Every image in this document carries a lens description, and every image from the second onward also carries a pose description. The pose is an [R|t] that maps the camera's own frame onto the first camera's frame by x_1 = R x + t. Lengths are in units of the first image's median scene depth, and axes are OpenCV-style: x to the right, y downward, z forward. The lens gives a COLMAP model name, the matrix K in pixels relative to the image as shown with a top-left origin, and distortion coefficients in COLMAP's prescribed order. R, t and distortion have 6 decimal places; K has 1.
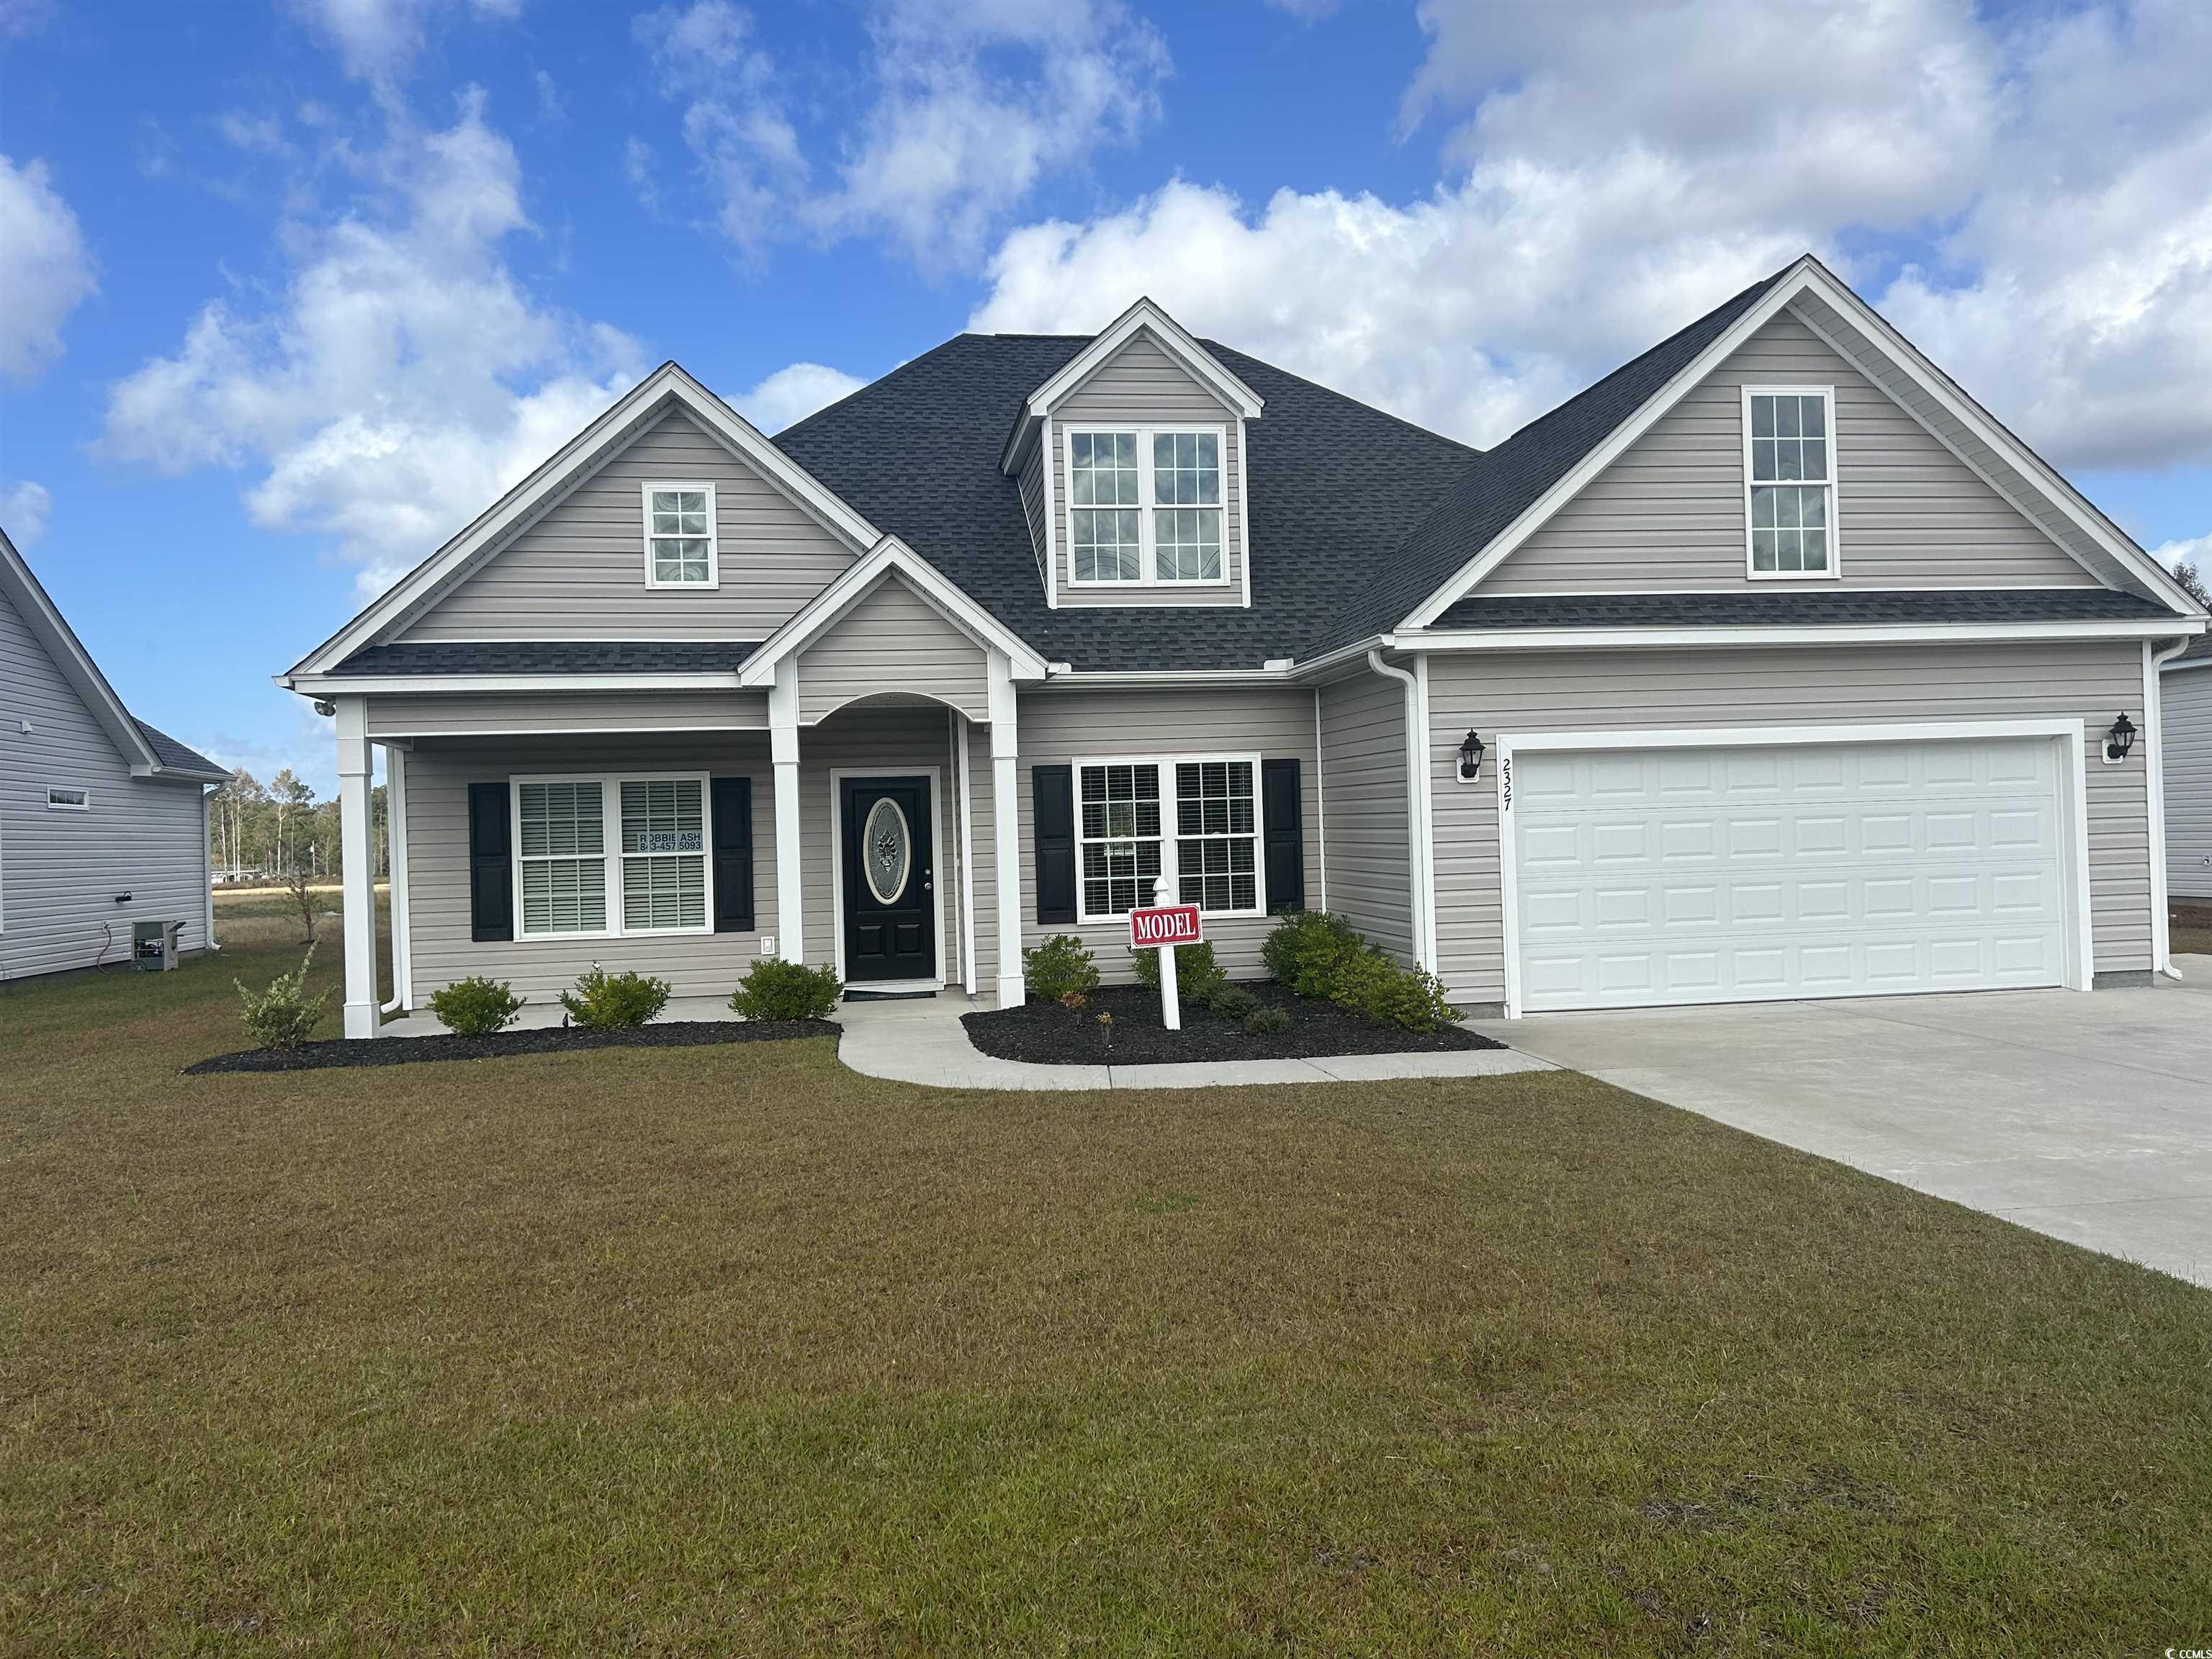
lens RADIAL K [[1584.5, 0, 1110.3], [0, 1584.5, 823.7], [0, 0, 1]] dist [0.021720, -0.044545]
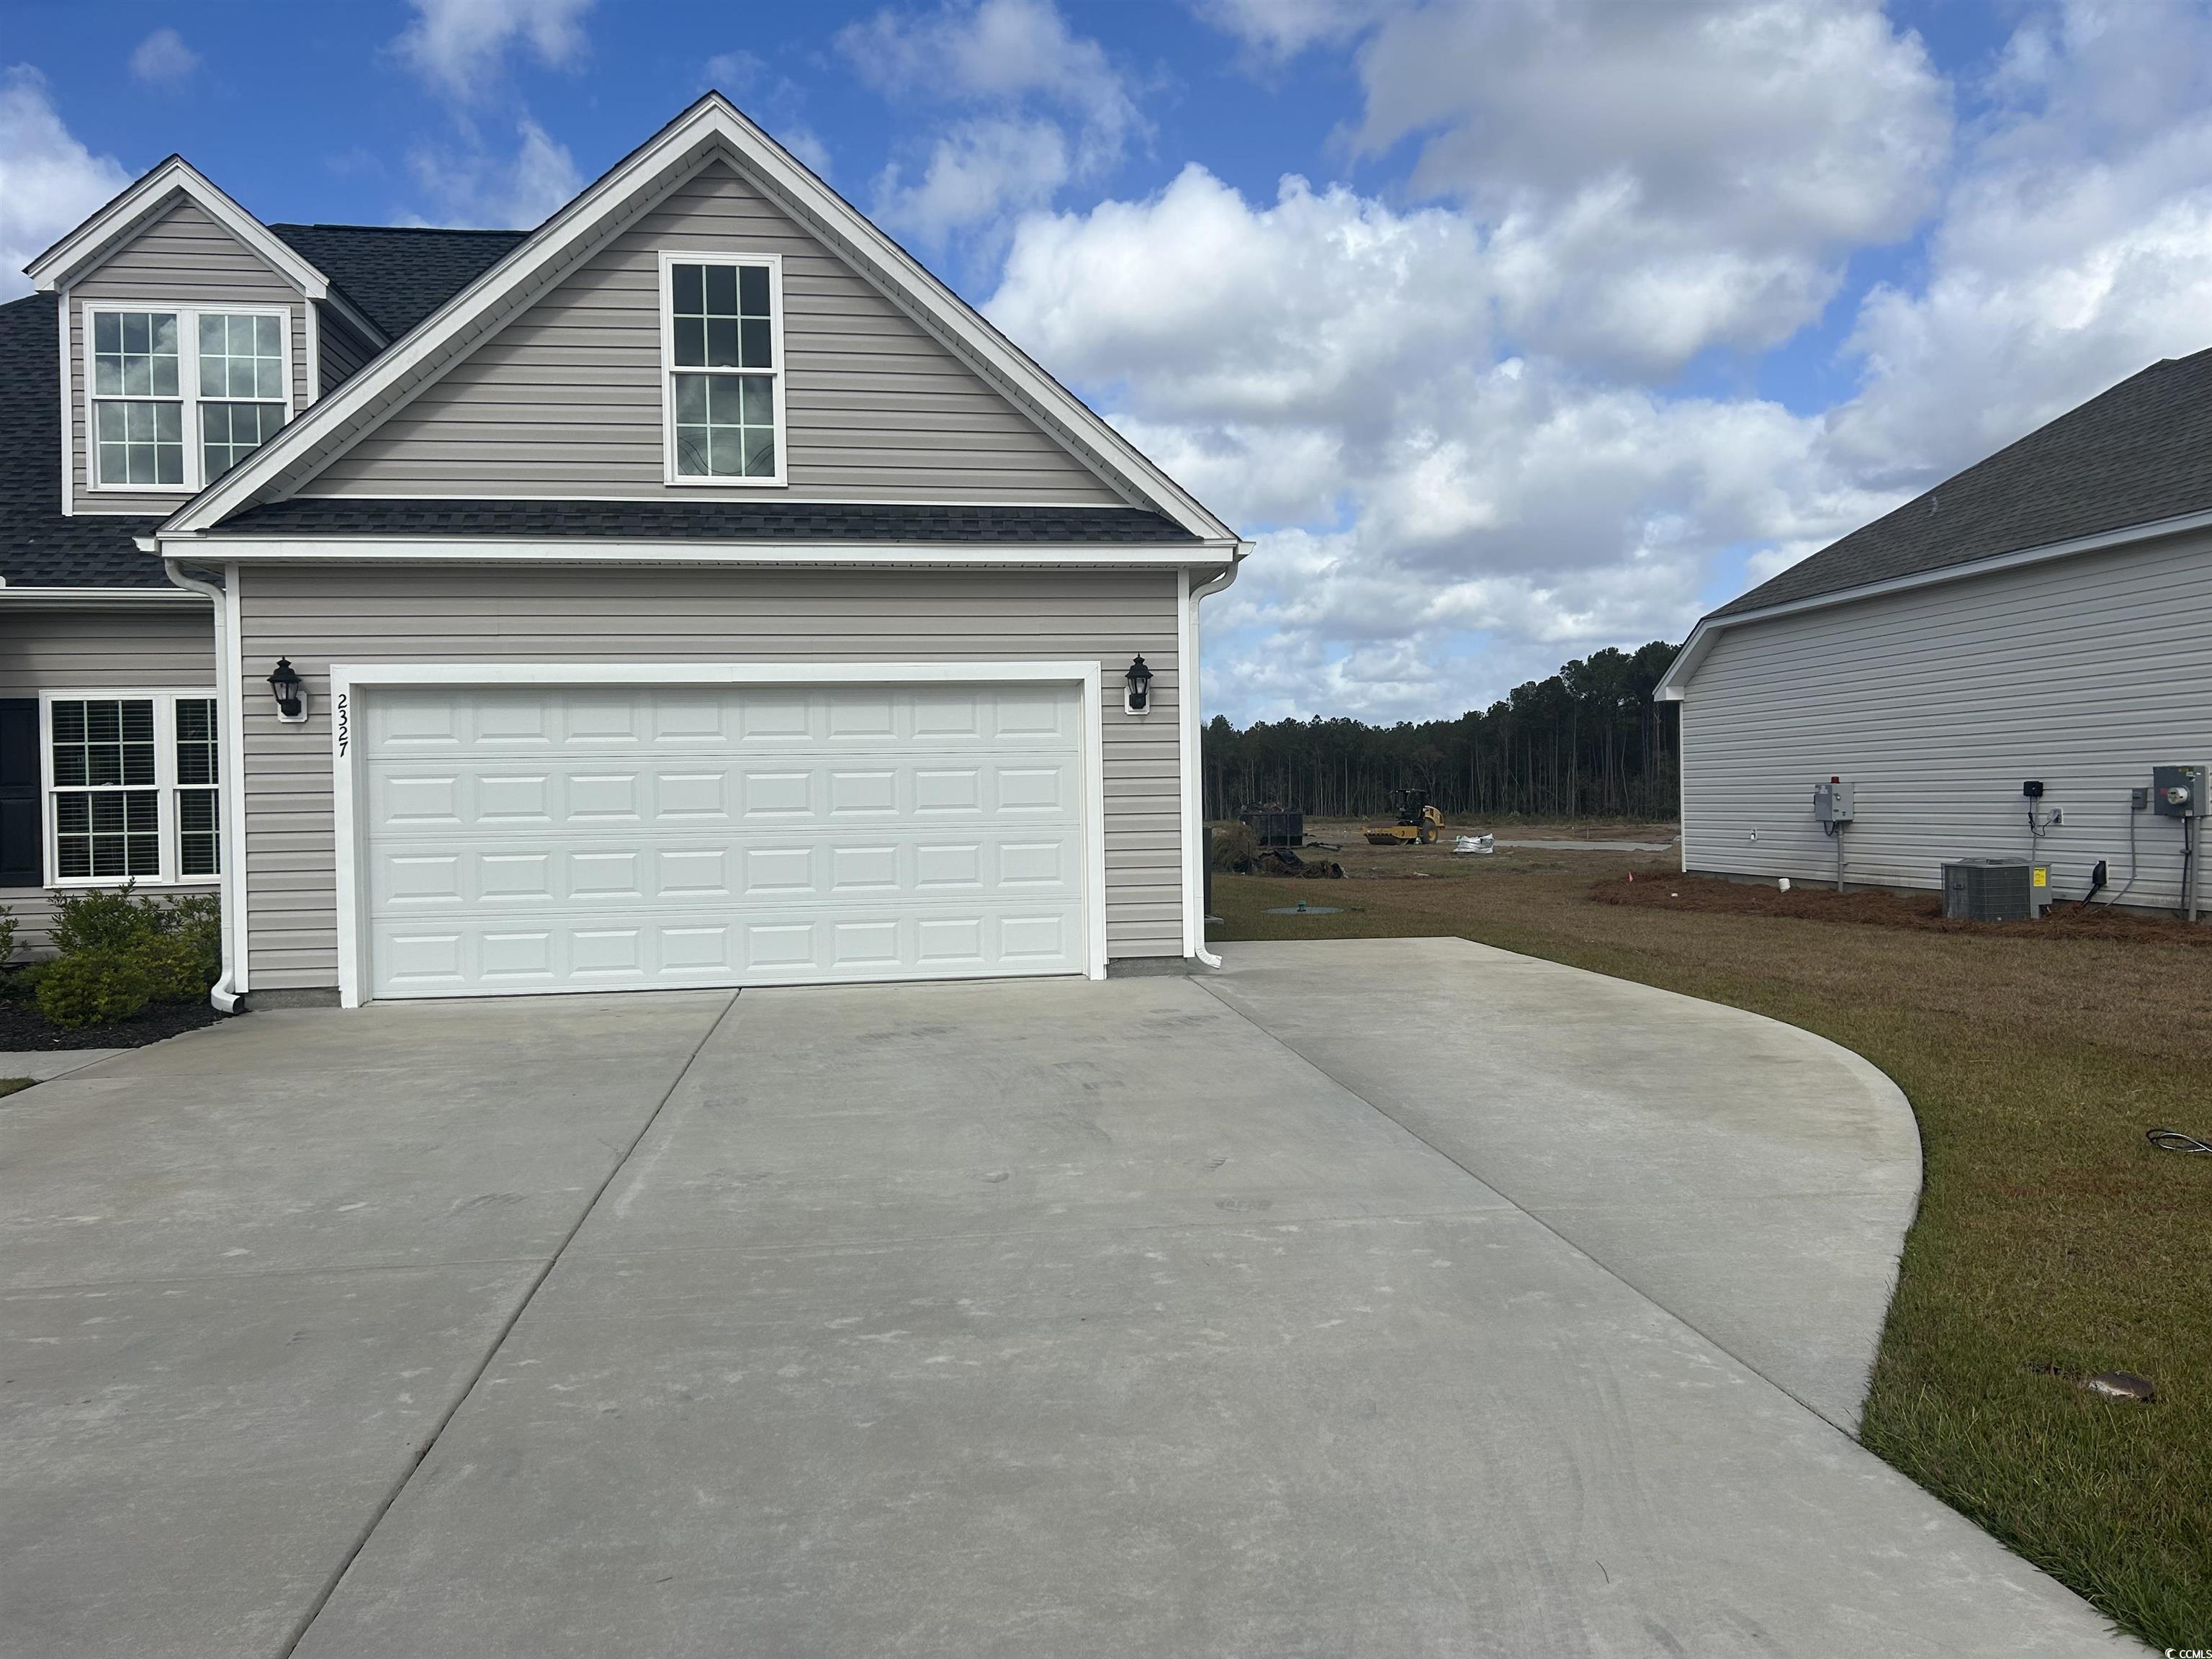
lens RADIAL K [[1559.7, 0, 1106.0], [0, 1559.7, 829.5], [0, 0, 1]] dist [0.004905, -0.043414]
pose [[0.998769, 0.014233, 0.047510, 0.584845], [-0.015698, 0.999408, 0.030608, -0.001679], [-0.047046, -0.031317, 0.998402, 0.163316]]
